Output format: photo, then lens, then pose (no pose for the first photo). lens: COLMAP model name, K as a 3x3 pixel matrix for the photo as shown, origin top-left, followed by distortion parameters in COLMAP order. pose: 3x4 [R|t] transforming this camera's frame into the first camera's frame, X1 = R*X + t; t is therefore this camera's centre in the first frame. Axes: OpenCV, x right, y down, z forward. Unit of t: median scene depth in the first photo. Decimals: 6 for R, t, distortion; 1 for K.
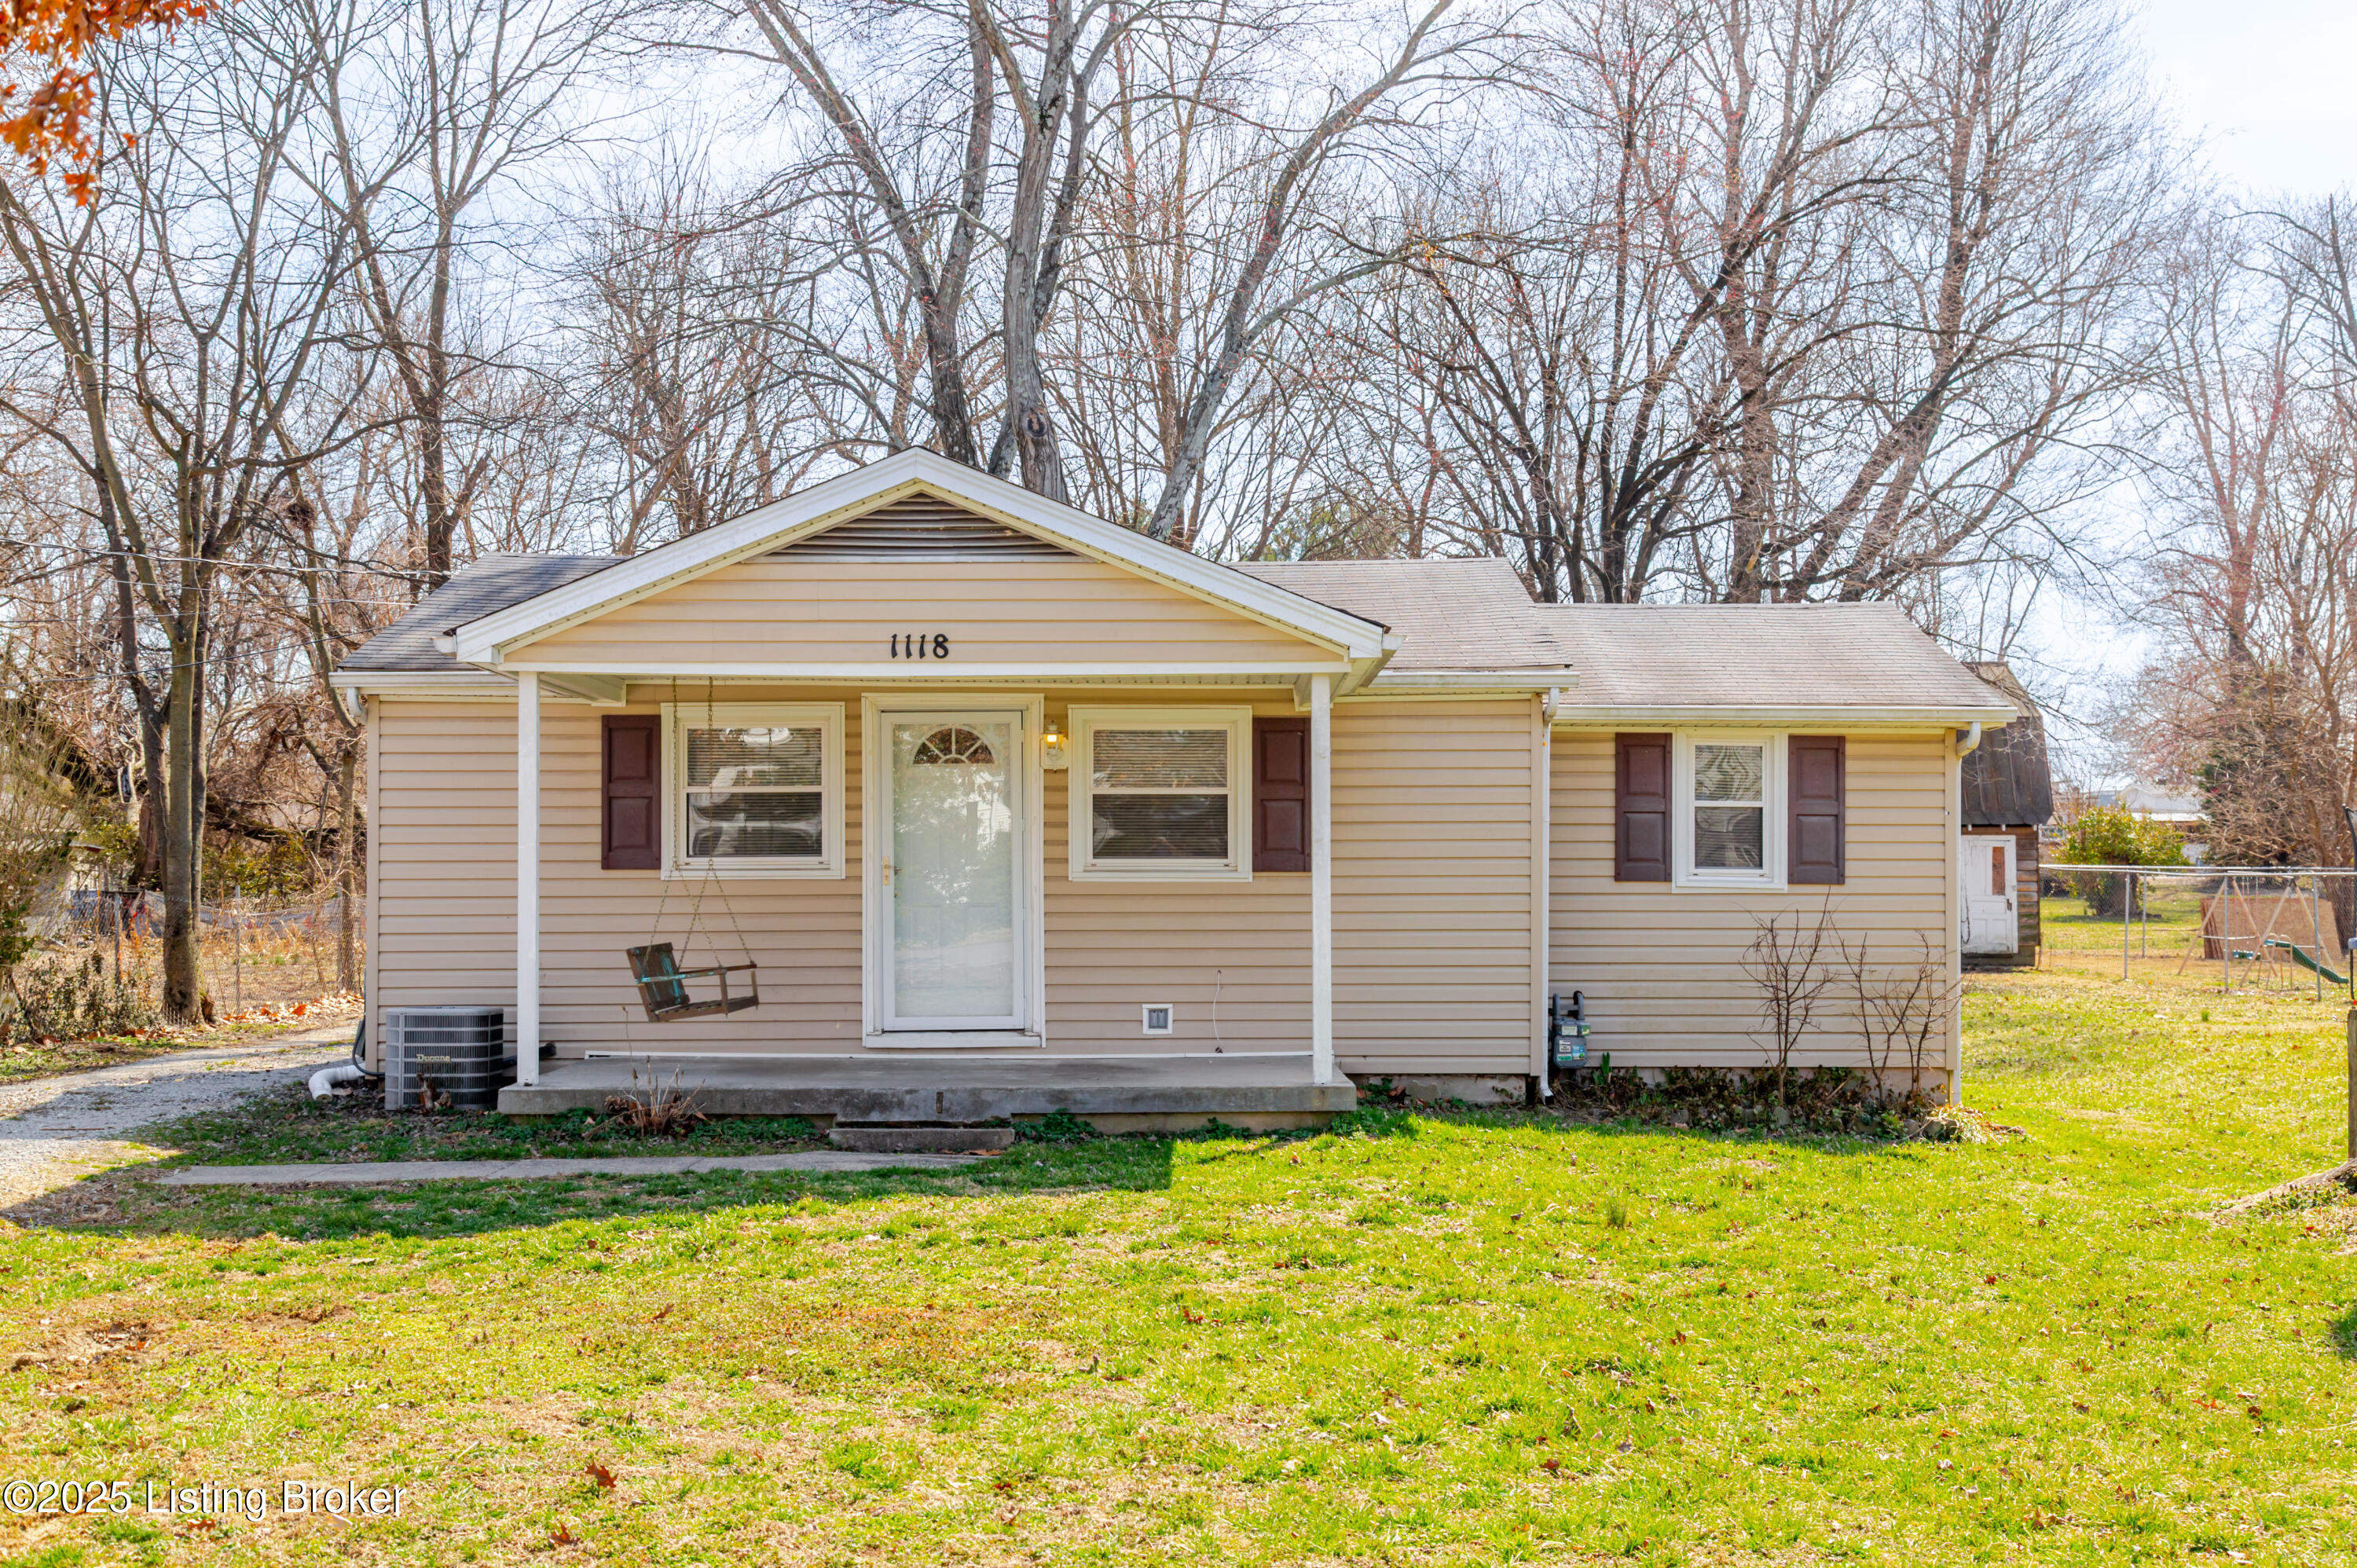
lens RADIAL K [[2971.6, 0, 1179.2], [0, 2971.6, 778.5], [0, 0, 1]] dist [0.021610, 0.000000]
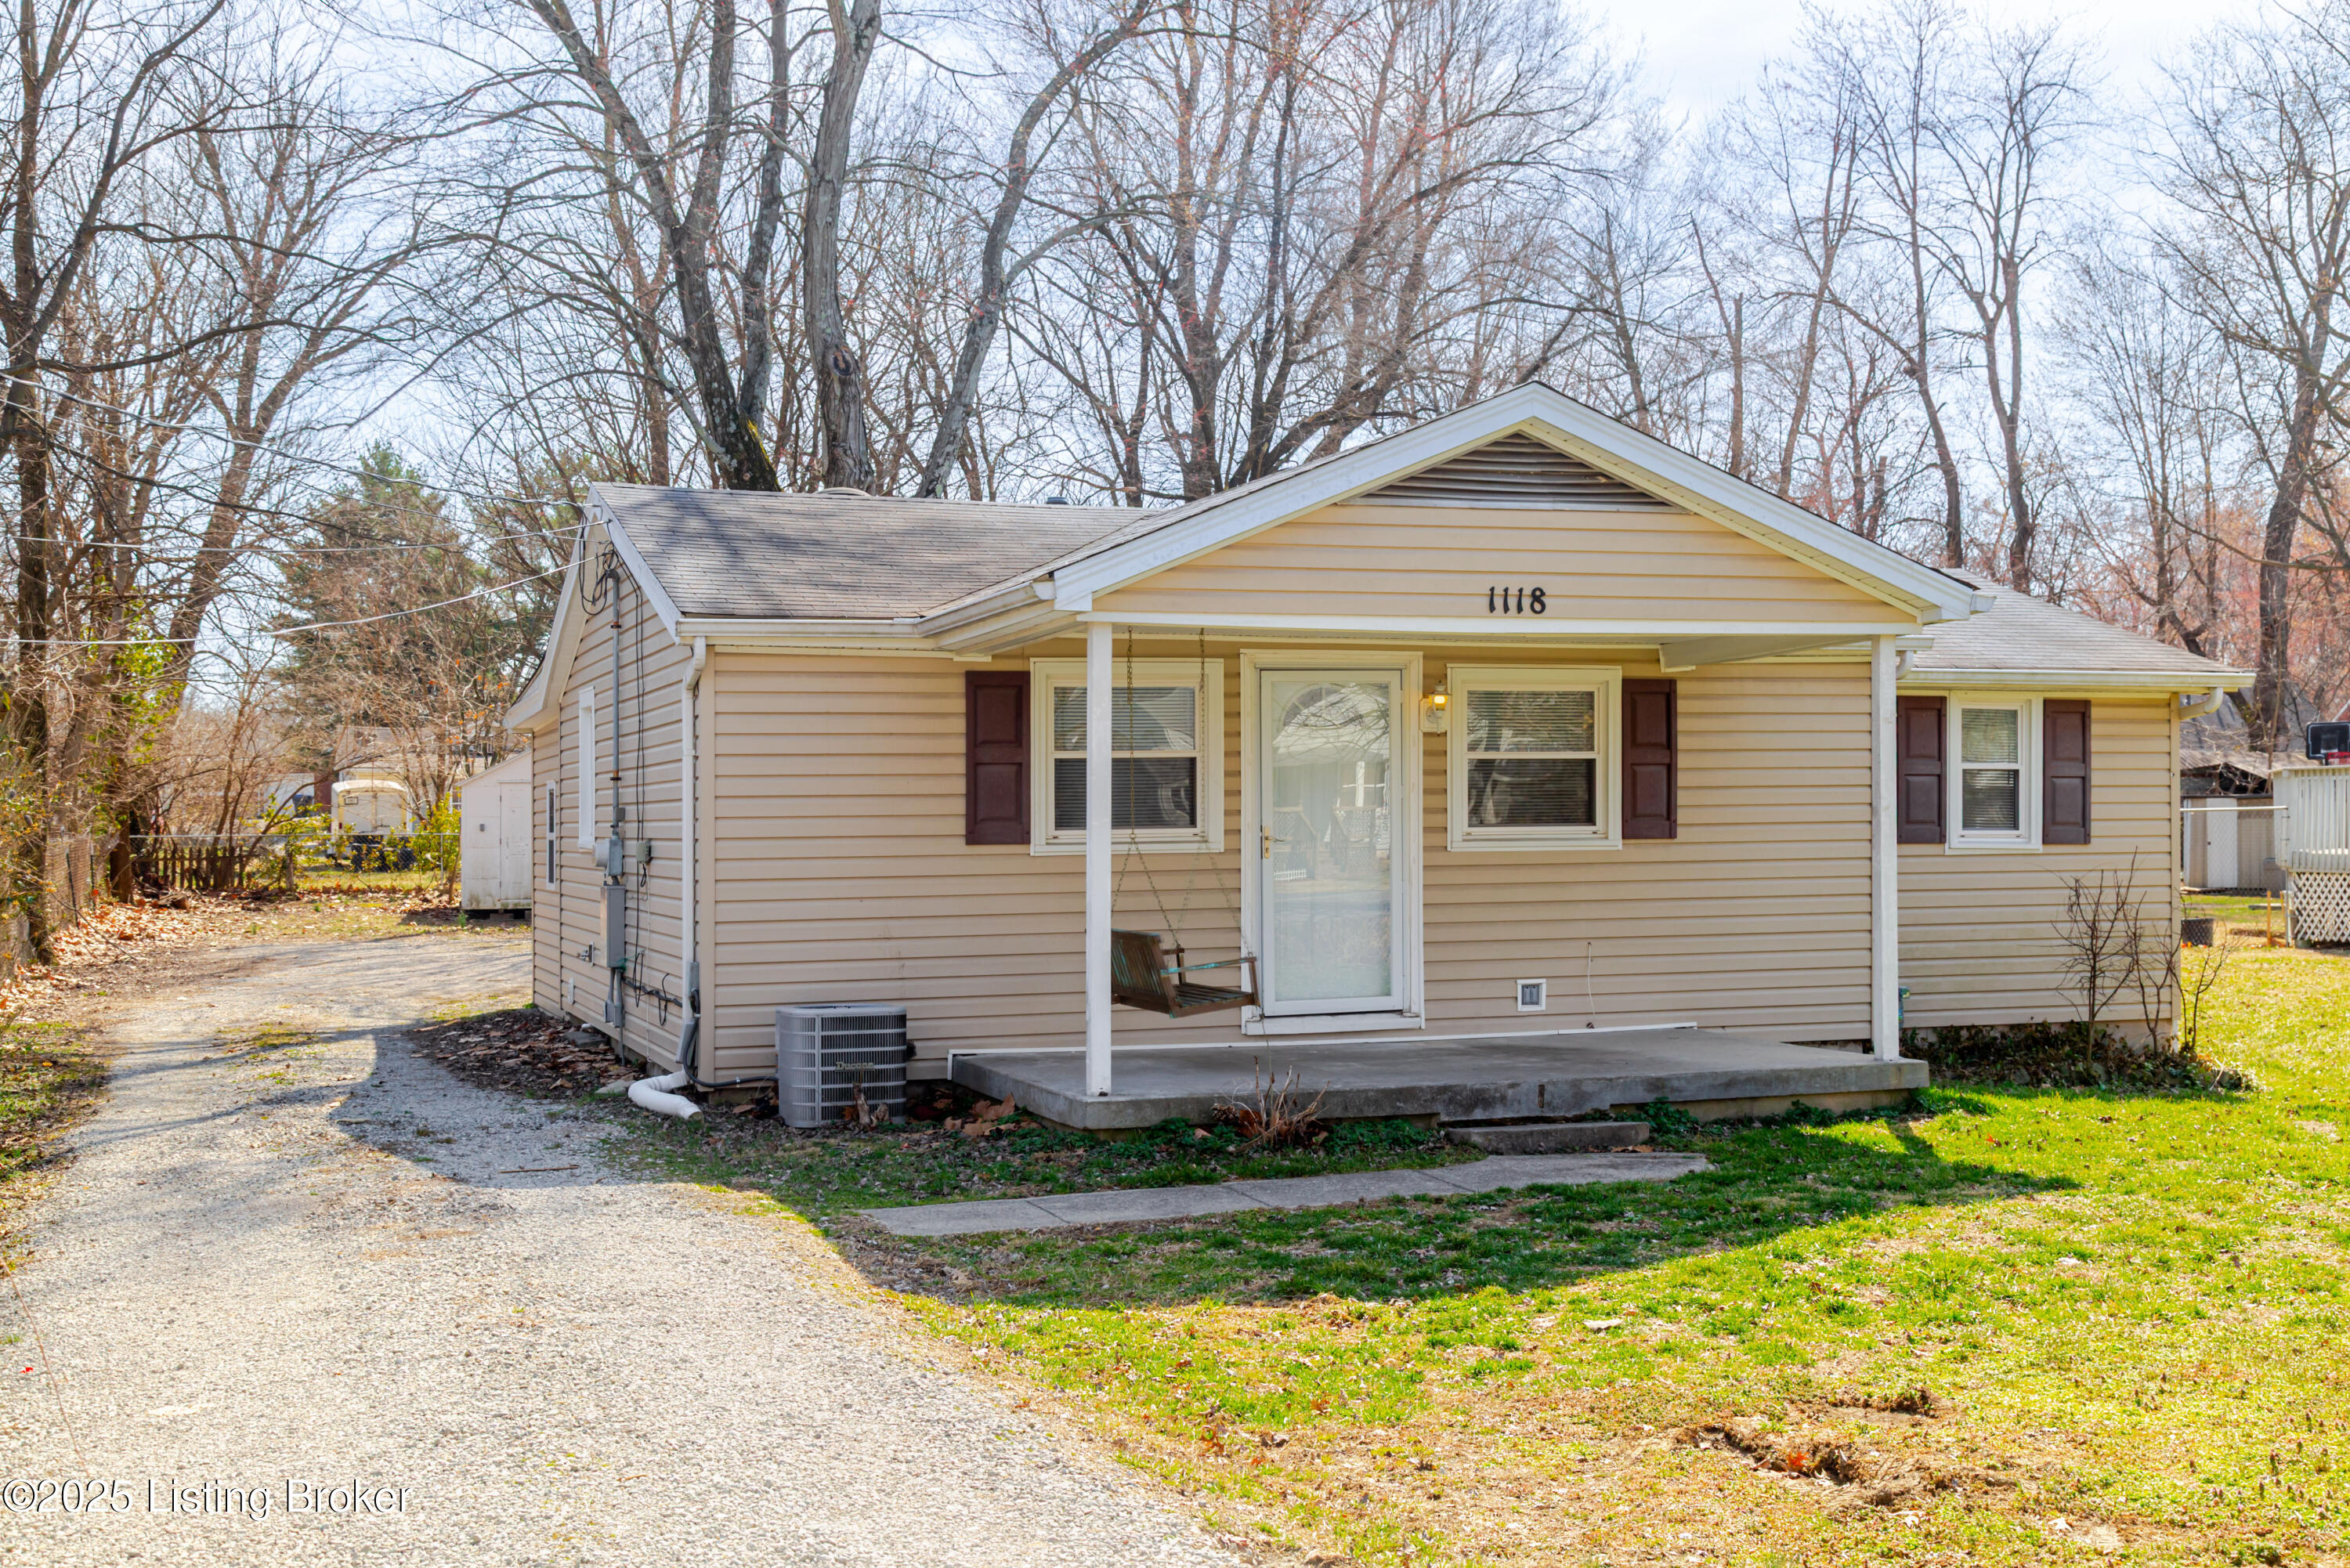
lens RADIAL K [[2838.3, 0, 1174.8], [0, 2838.3, 788.6], [0, 0, 1]] dist [0.004903, 0.000000]
pose [[0.944144, -0.005921, 0.329479, -0.414257], [-0.001110, 0.999776, 0.021149, -0.004218], [-0.329531, -0.020333, 0.943926, 0.180534]]
